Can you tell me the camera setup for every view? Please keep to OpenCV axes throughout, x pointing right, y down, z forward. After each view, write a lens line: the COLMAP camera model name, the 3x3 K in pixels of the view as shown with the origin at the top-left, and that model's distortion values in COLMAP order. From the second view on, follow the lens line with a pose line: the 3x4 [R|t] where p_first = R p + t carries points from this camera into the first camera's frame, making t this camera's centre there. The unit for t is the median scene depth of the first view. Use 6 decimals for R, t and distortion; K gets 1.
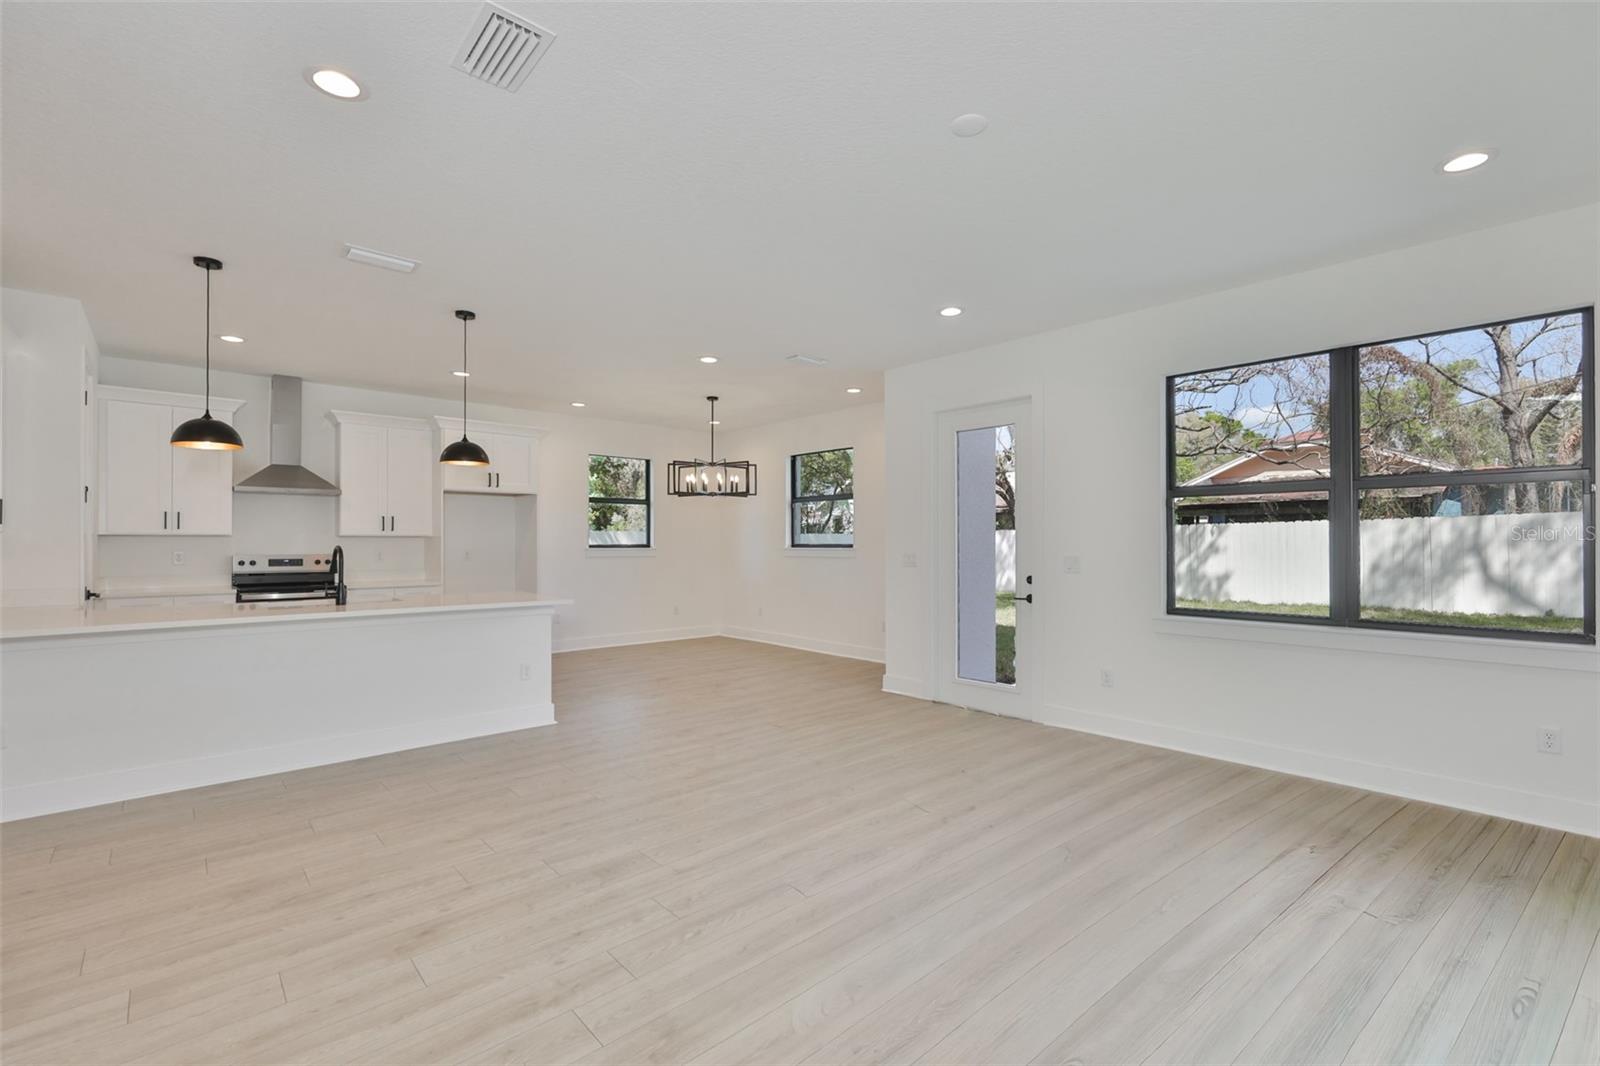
lens RADIAL K [[678.0, 0, 791.2], [0, 678.0, 539.5], [0, 0, 1]] dist [-0.002410, 0.000099]
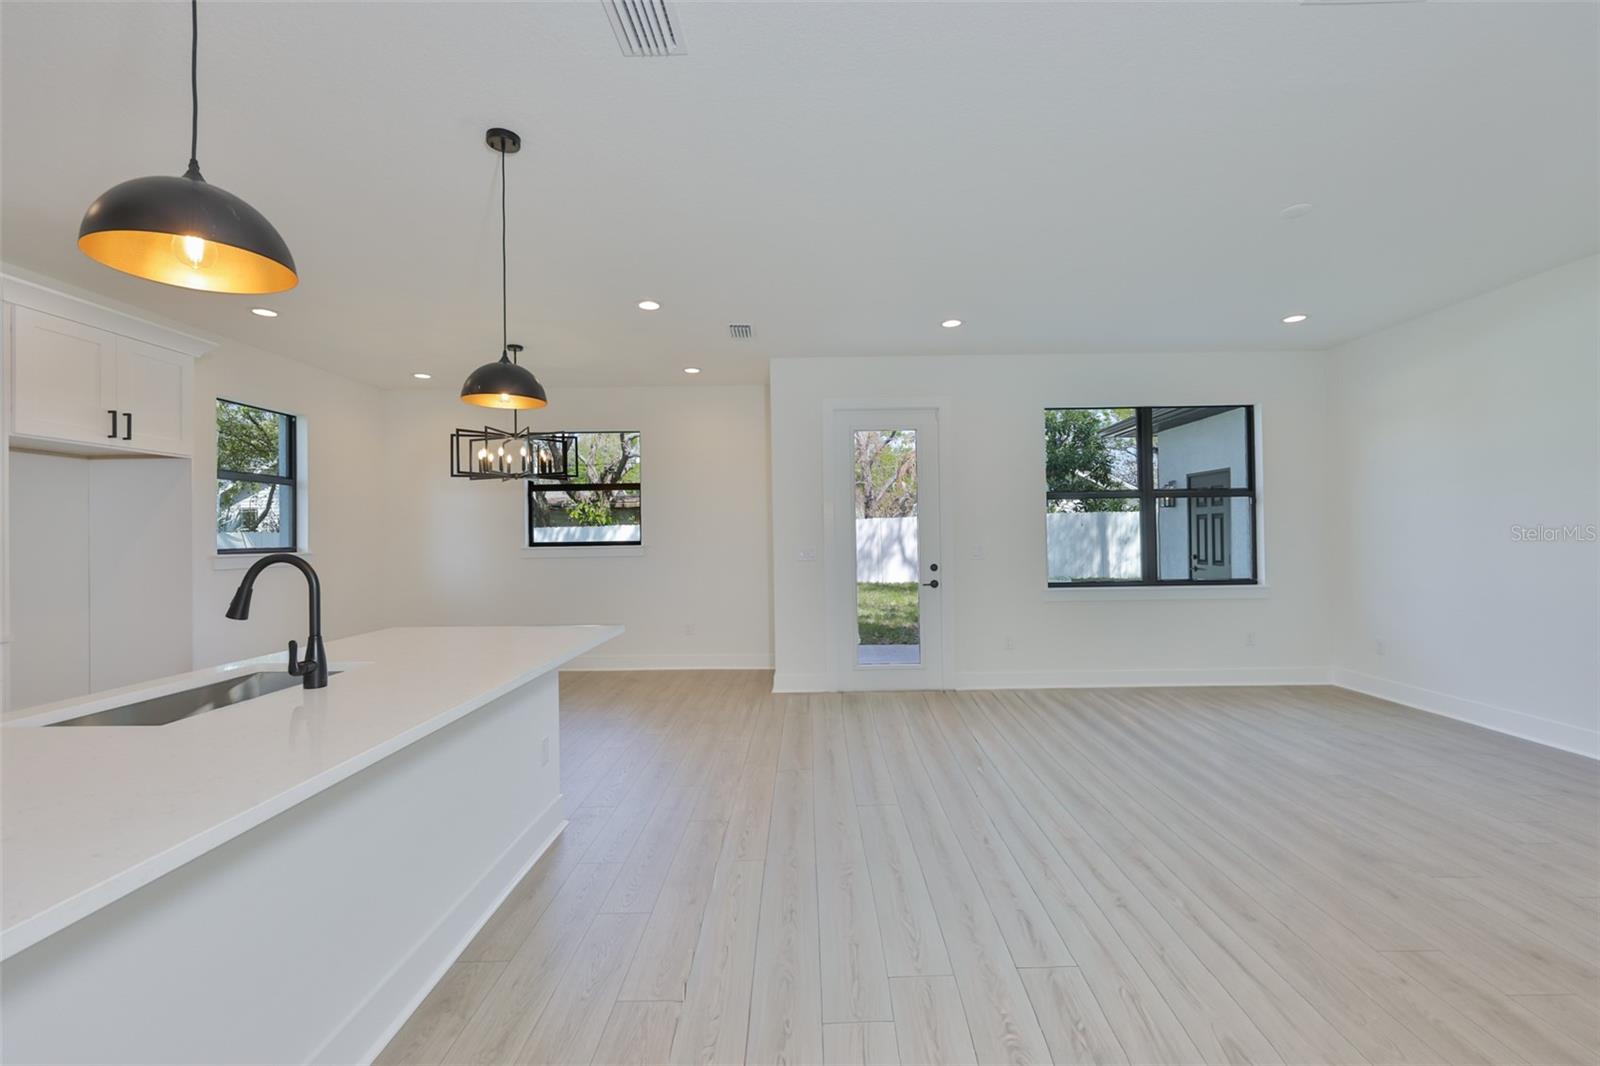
lens RADIAL K [[668.1, 0, 800.0], [0, 668.1, 533.0], [0, 0, 1]] dist [-0.013825, -0.000020]
pose [[0.686688, -0.005876, 0.726929, -0.441846], [0.010652, 0.999941, -0.001979, 0.000600], [-0.726874, 0.009102, 0.686710, 0.276727]]
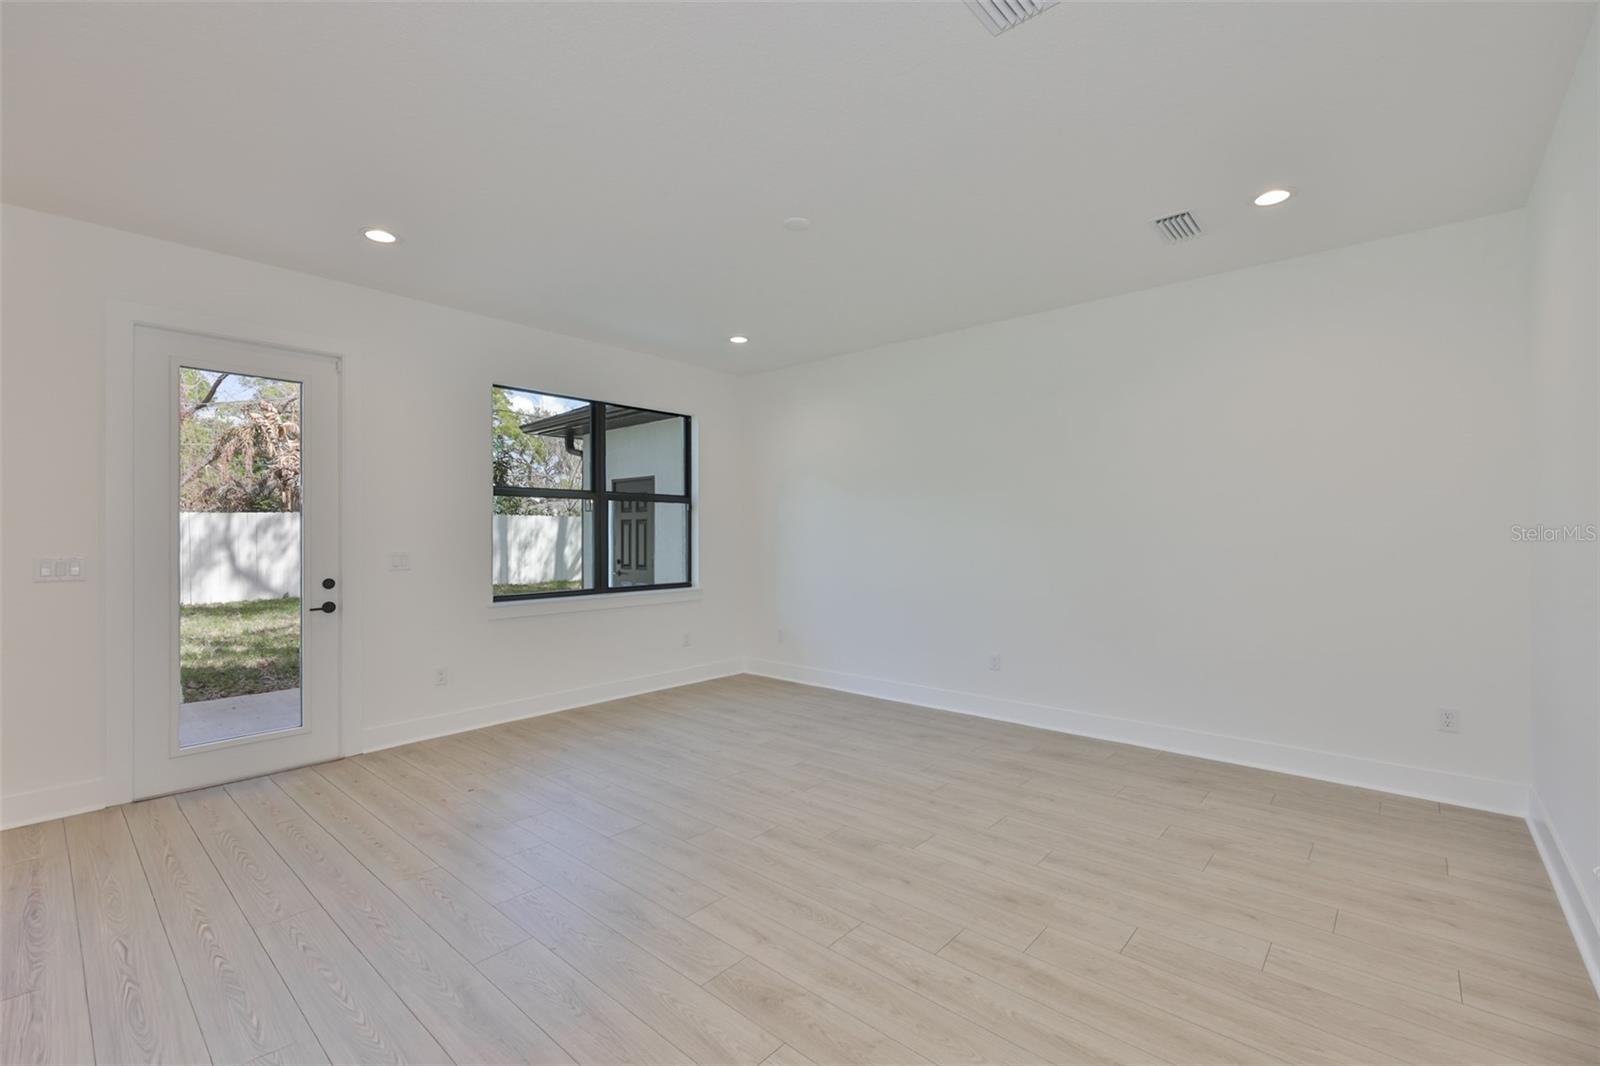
lens RADIAL K [[681.7, 0, 804.3], [0, 681.7, 536.9], [0, 0, 1]] dist [-0.005962, -0.000057]
pose [[-0.106783, -0.001644, 0.994281, -0.356046], [-0.001572, 0.999998, 0.001485, 0.001583], [-0.994281, -0.001405, -0.106786, 0.376192]]
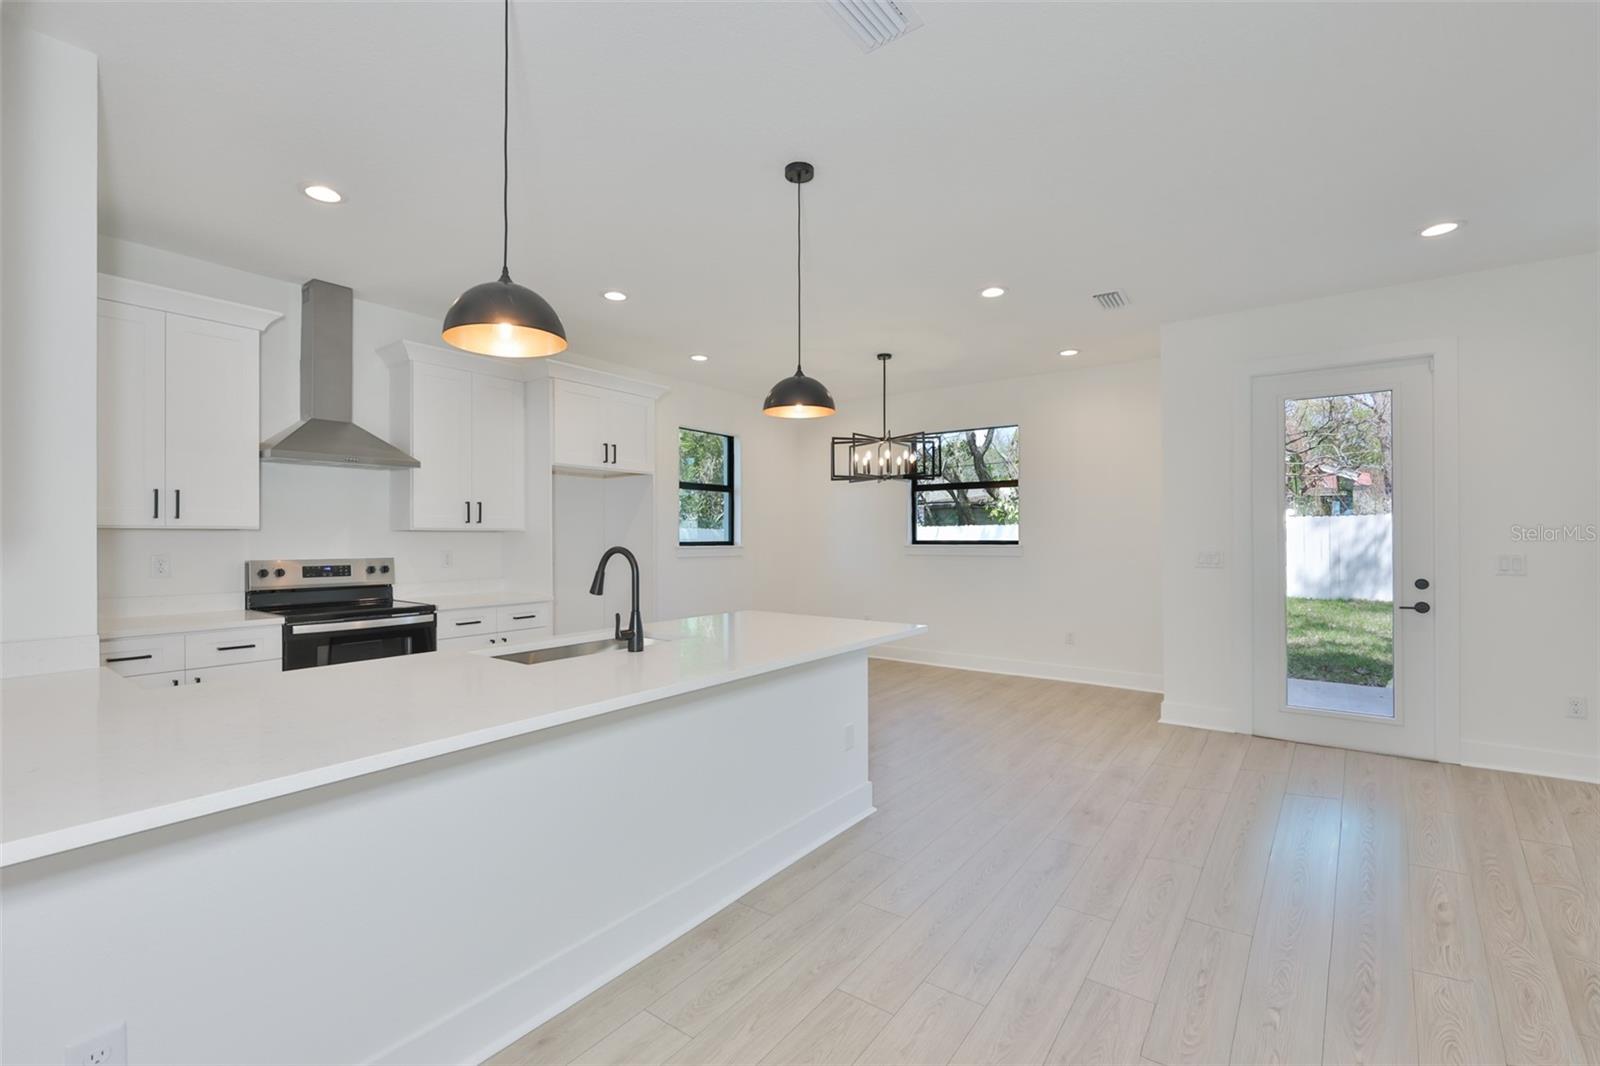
lens RADIAL K [[678.0, 0, 791.2], [0, 678.0, 539.5], [0, 0, 1]] dist [-0.002410, 0.000099]
pose [[0.984333, -0.003233, 0.176292, -0.370388], [0.002113, 0.999976, 0.006539, 0.000053], [-0.176309, -0.006064, 0.984316, 0.245211]]
